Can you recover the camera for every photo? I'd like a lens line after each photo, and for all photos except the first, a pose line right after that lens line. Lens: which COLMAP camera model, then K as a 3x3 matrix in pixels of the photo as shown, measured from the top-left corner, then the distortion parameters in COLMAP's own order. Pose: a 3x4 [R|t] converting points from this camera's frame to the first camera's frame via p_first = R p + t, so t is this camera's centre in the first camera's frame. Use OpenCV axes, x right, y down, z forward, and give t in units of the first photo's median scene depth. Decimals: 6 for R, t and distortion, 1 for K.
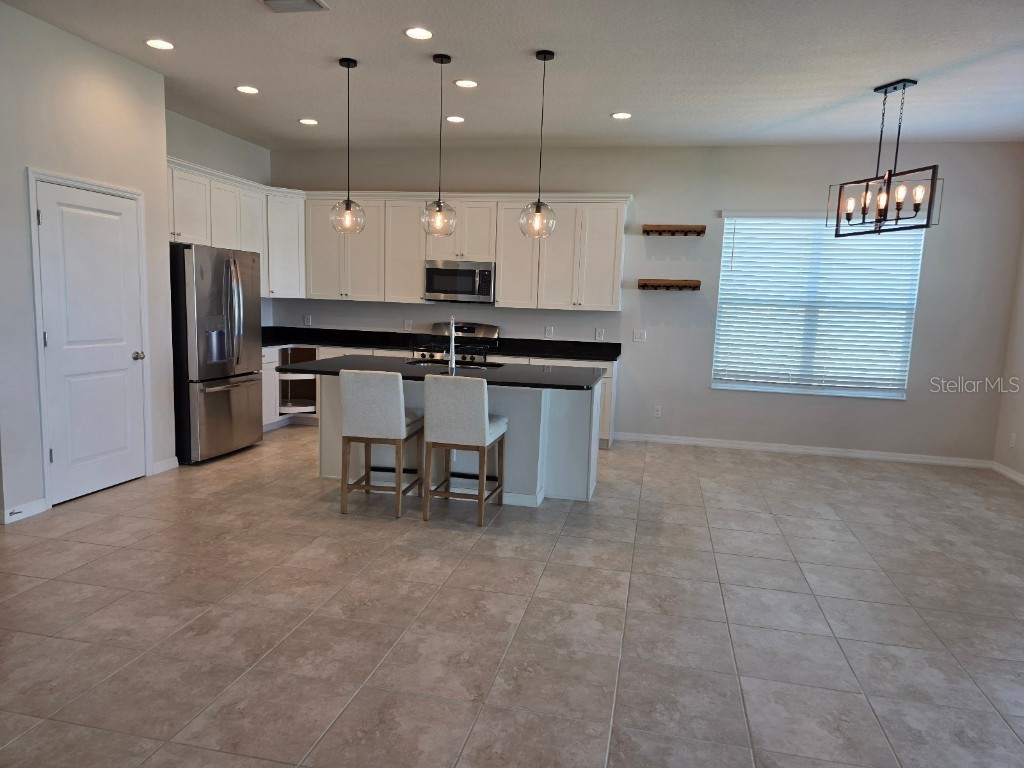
lens RADIAL K [[682.8, 0, 512.0], [0, 682.8, 384.0], [0, 0, 1]] dist [0.001576, 0.000599]
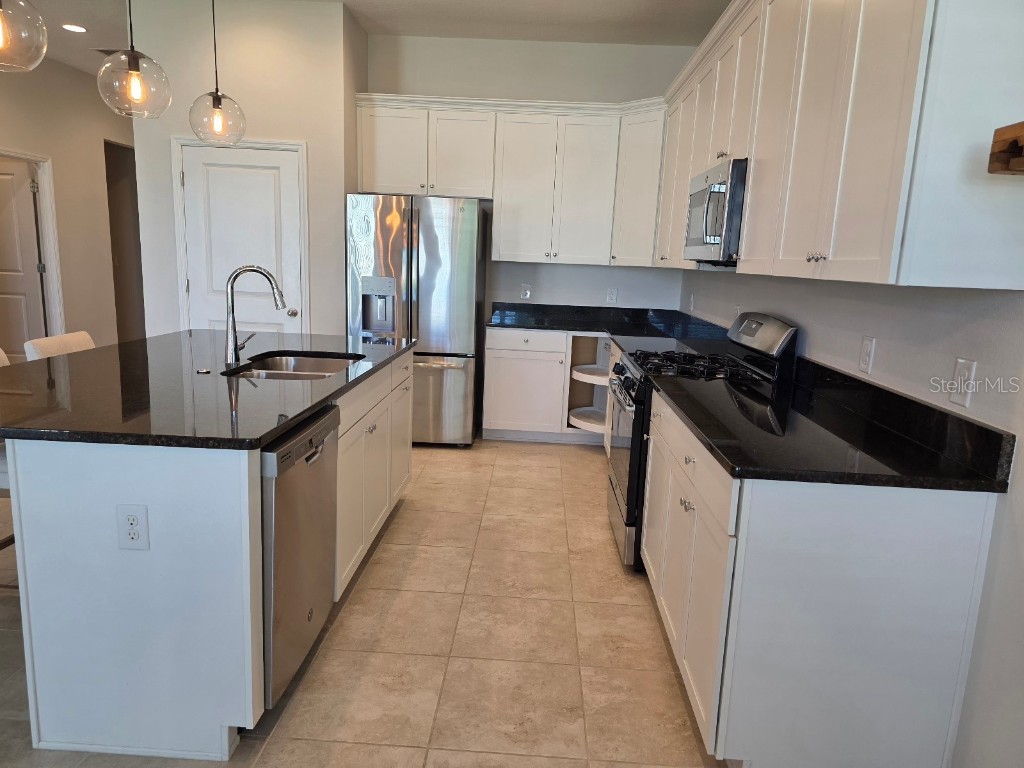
lens RADIAL K [[691.6, 0, 512.0], [0, 691.6, 384.0], [0, 0, 1]] dist [-0.001392, -0.000823]
pose [[0.175806, 0.146424, -0.973474, 0.391837], [-0.169621, 0.978592, 0.116561, -0.080475], [0.969702, 0.144629, 0.196879, 0.869132]]
